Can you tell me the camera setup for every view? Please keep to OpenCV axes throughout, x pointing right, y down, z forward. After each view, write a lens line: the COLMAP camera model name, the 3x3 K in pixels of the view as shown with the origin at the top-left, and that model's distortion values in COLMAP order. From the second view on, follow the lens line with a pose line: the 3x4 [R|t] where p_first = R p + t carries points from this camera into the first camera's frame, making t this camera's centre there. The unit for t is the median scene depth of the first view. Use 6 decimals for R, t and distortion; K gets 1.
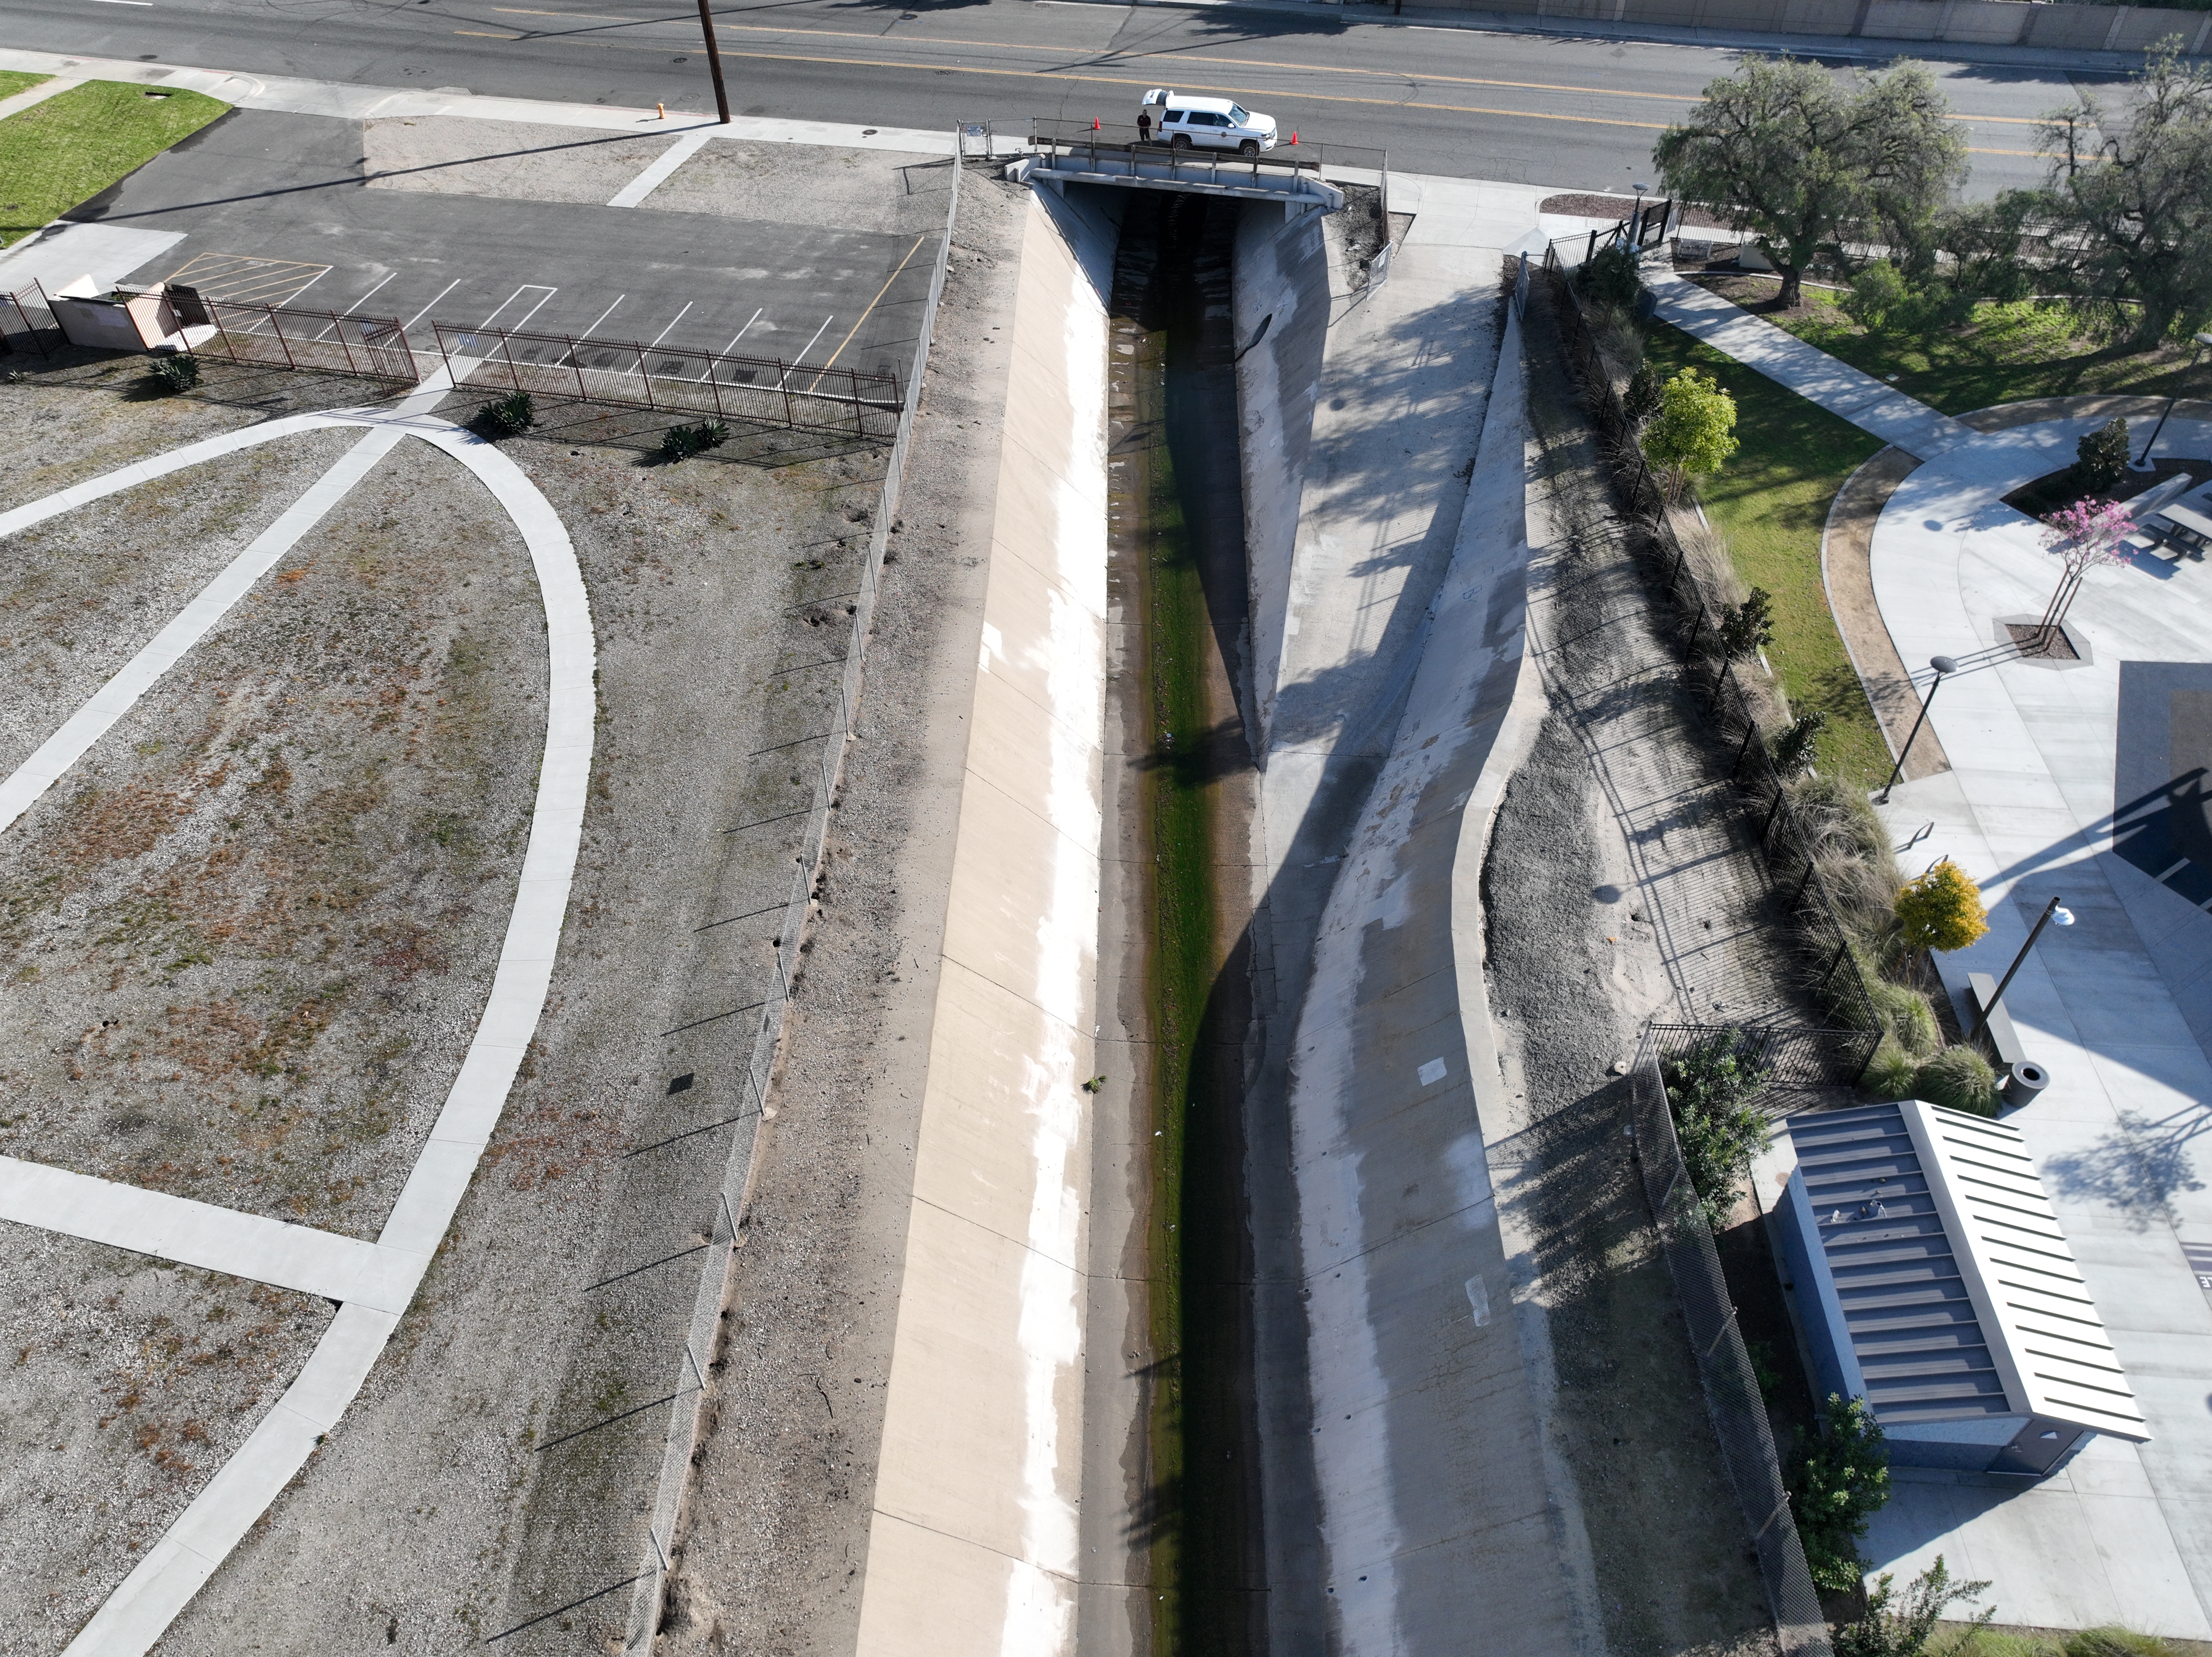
lens RADIAL K [[1546.9, 0, 1106.9], [0, 1546.9, 824.5], [0, 0, 1]] dist [0.000940, 0.007503]
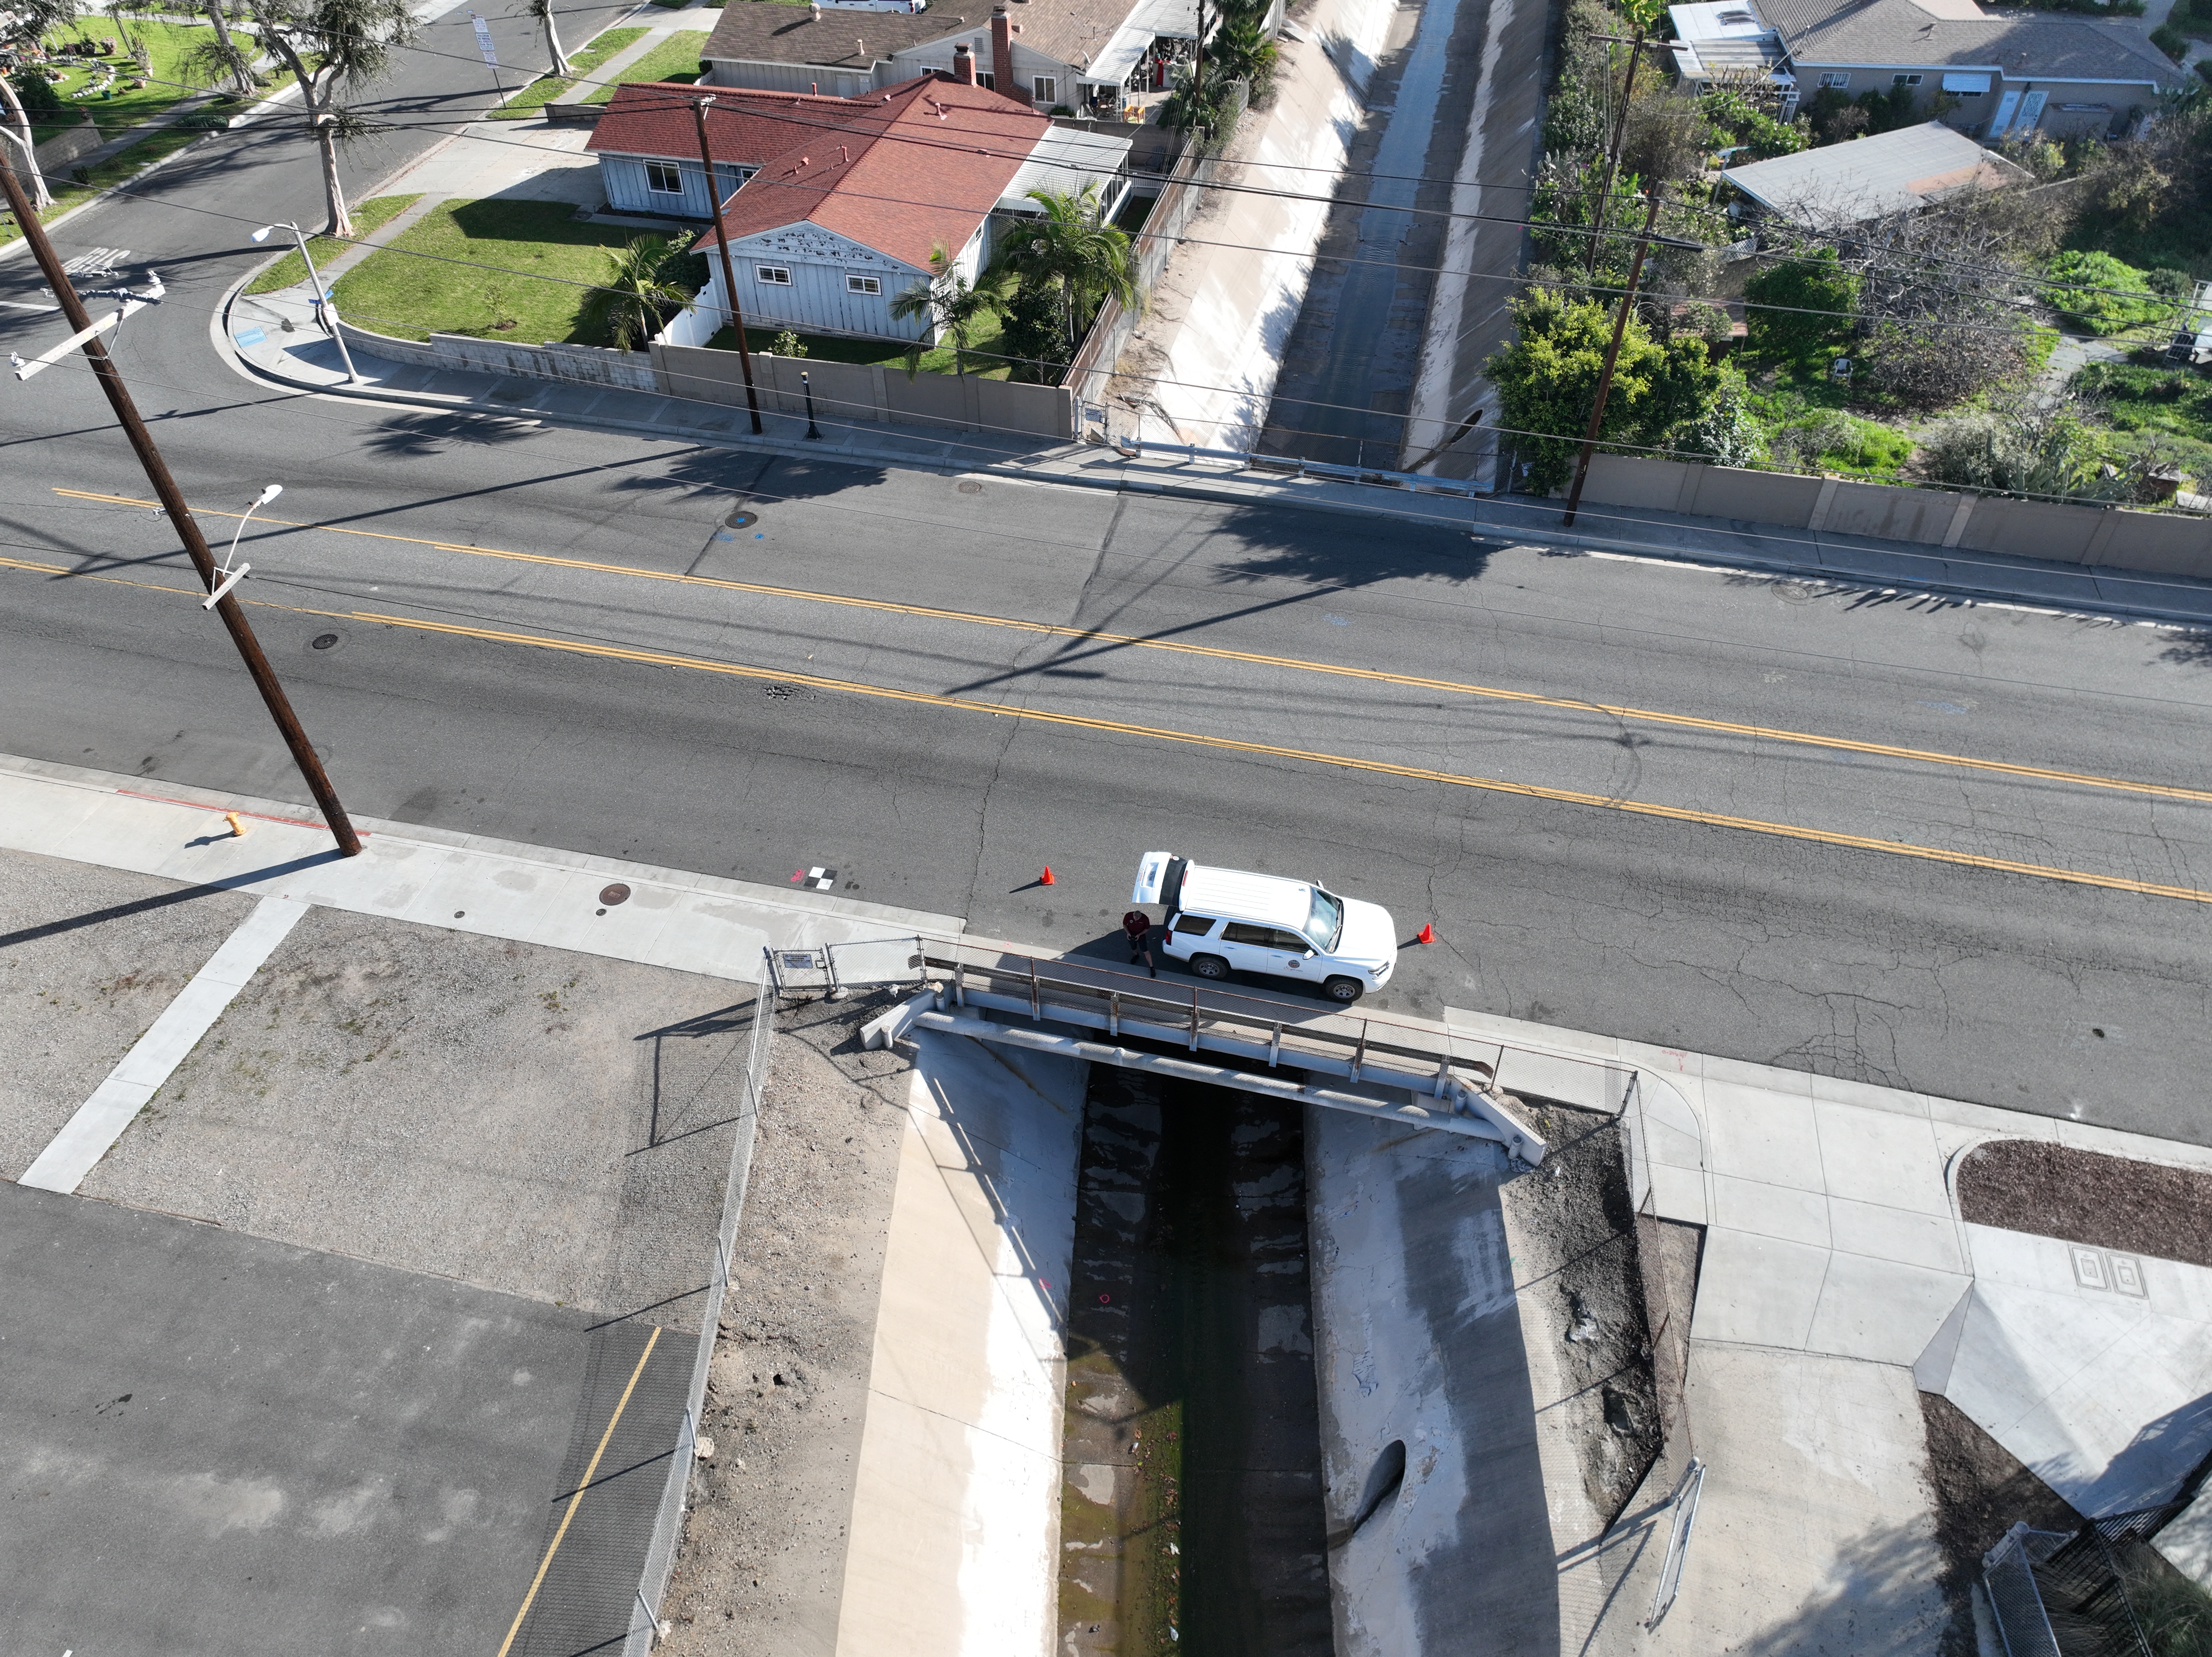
lens RADIAL K [[1556.9, 0, 1105.9], [0, 1556.9, 812.9], [0, 0, 1]] dist [-0.002420, 0.019250]
pose [[0.999998, 0.001954, 0.000265, 0.019020], [-0.001950, 0.999910, -0.013286, -0.678230], [-0.000291, 0.013285, 0.999912, 0.683245]]
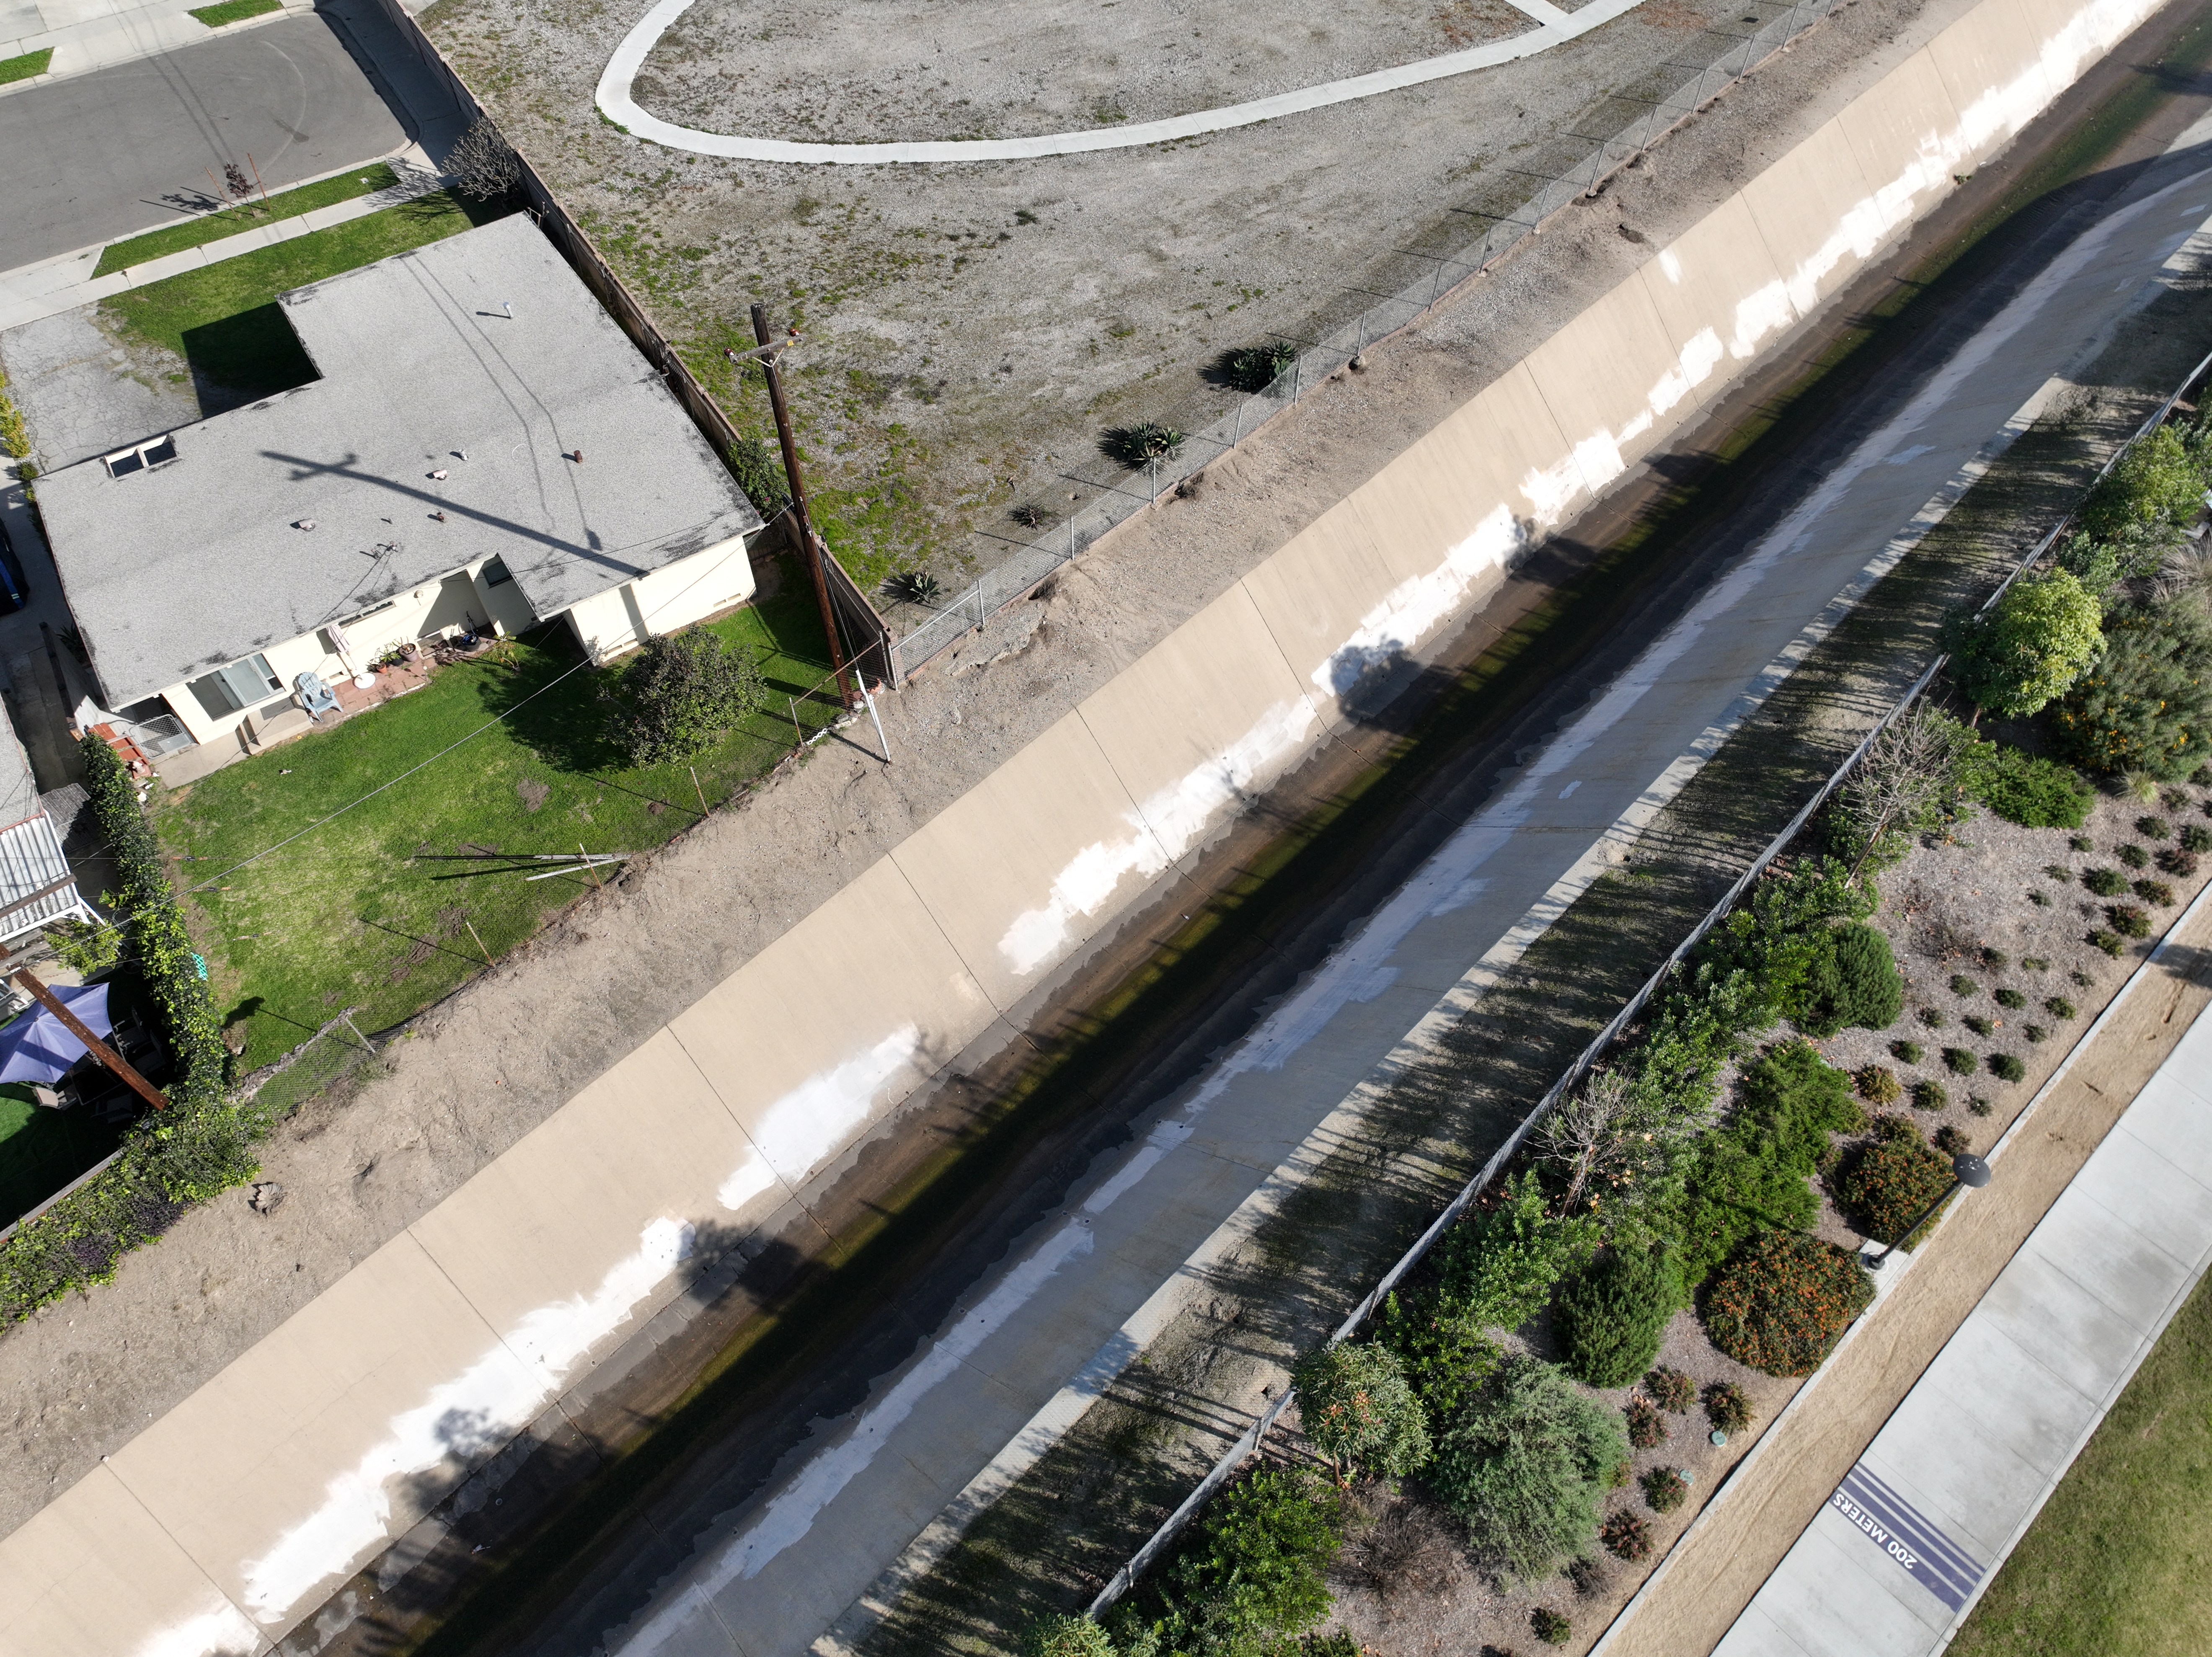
lens RADIAL K [[1556.9, 0, 1105.9], [0, 1556.9, 812.9], [0, 0, 1]] dist [-0.002420, 0.019250]
pose [[0.726093, 0.553226, -0.408325, 0.278614], [-0.476962, 0.832984, 0.280437, 0.518310], [0.495273, -0.008868, 0.868692, -0.605106]]
